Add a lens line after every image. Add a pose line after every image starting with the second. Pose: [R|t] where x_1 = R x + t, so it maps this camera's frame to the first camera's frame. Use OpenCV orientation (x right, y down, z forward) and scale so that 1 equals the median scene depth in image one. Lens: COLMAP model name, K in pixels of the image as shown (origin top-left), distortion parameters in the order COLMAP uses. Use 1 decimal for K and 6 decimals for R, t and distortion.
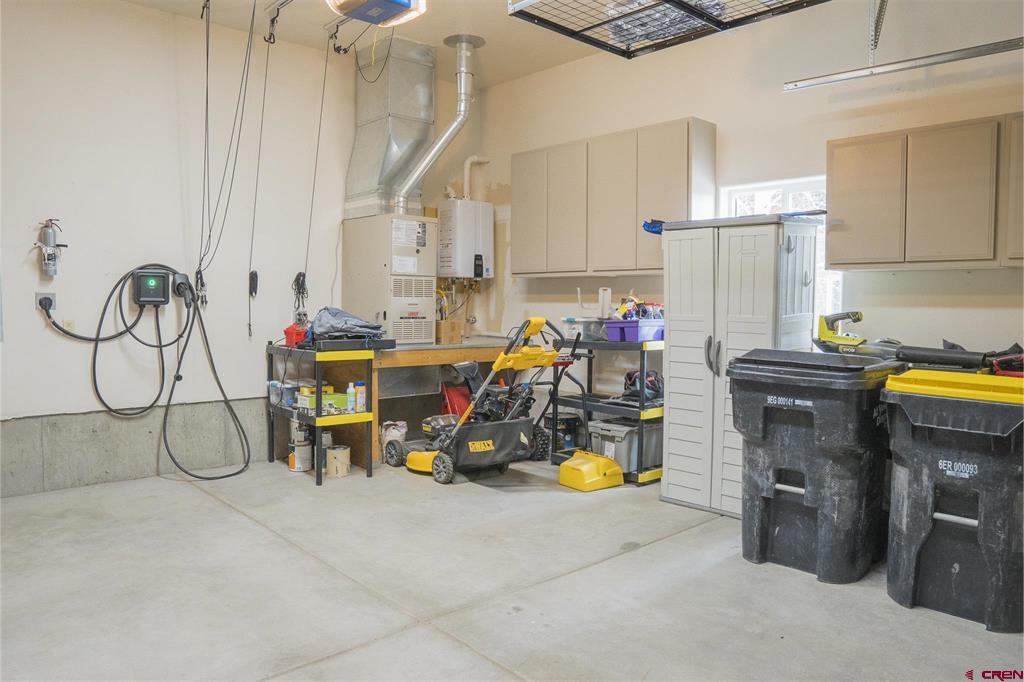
lens RADIAL K [[714.6, 0, 516.9], [0, 714.6, 337.3], [0, 0, 1]] dist [-0.110261, 0.063676]
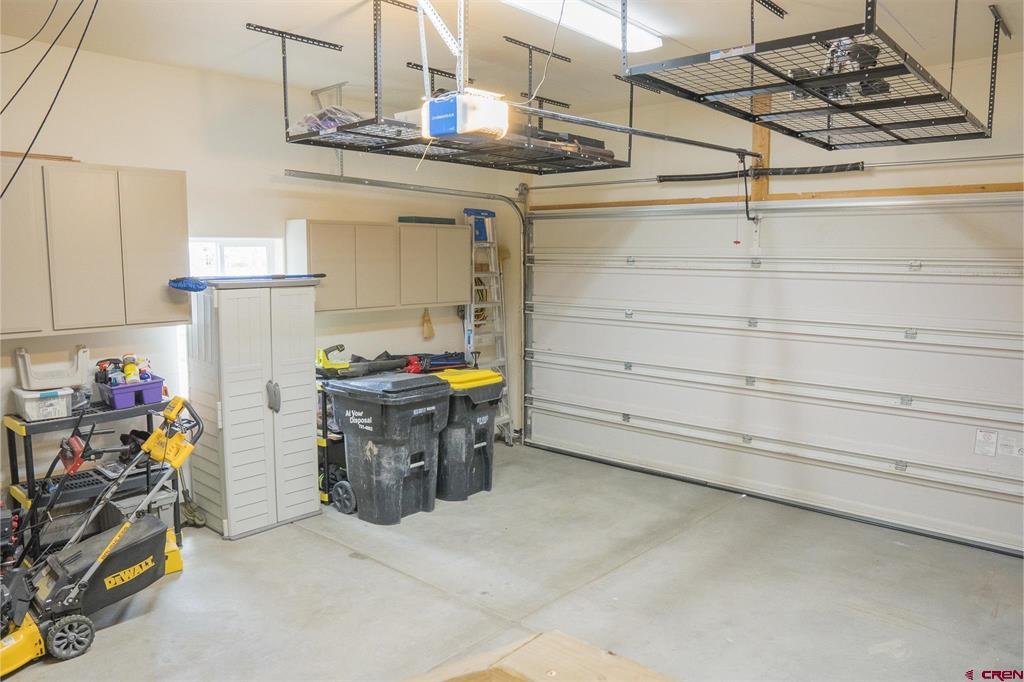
lens RADIAL K [[714.6, 0, 514.0], [0, 714.6, 341.9], [0, 0, 1]] dist [-0.110261, 0.063676]
pose [[-0.101465, -0.127559, 0.986627, -0.851460], [0.050011, 0.989838, 0.133117, -0.187650], [-0.993581, 0.062848, -0.094054, 0.668799]]
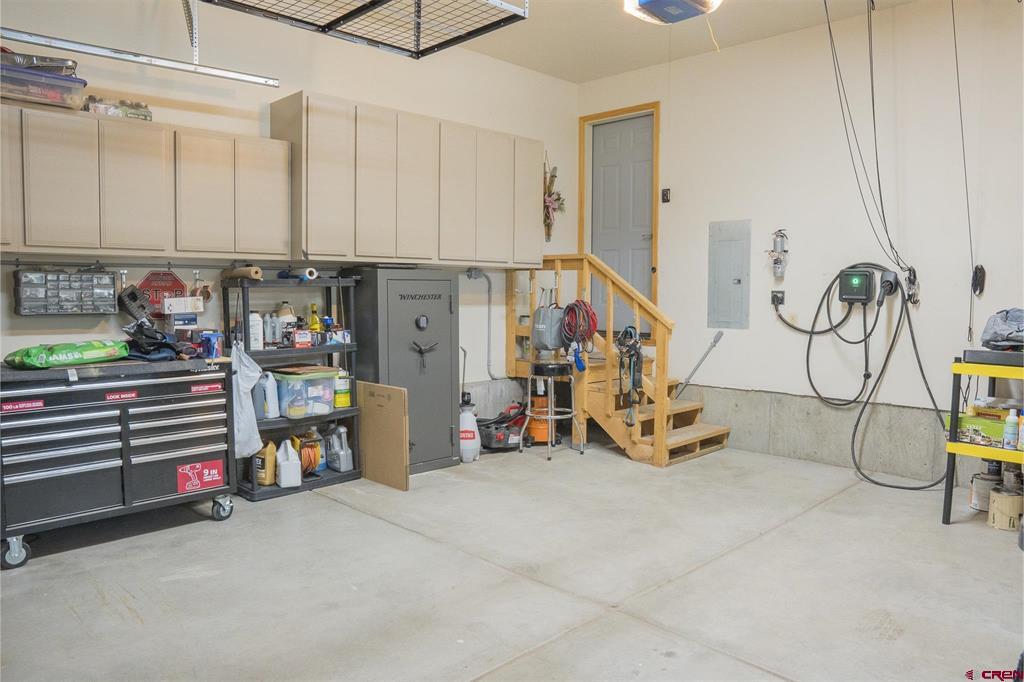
lens RADIAL K [[714.6, 0, 515.3], [0, 714.6, 340.8], [0, 0, 1]] dist [-0.110261, 0.063676]
pose [[0.029469, 0.060573, -0.997729, 0.525378], [-0.061280, 0.996394, 0.058682, -0.020766], [0.997685, 0.059412, 0.033074, 0.489922]]
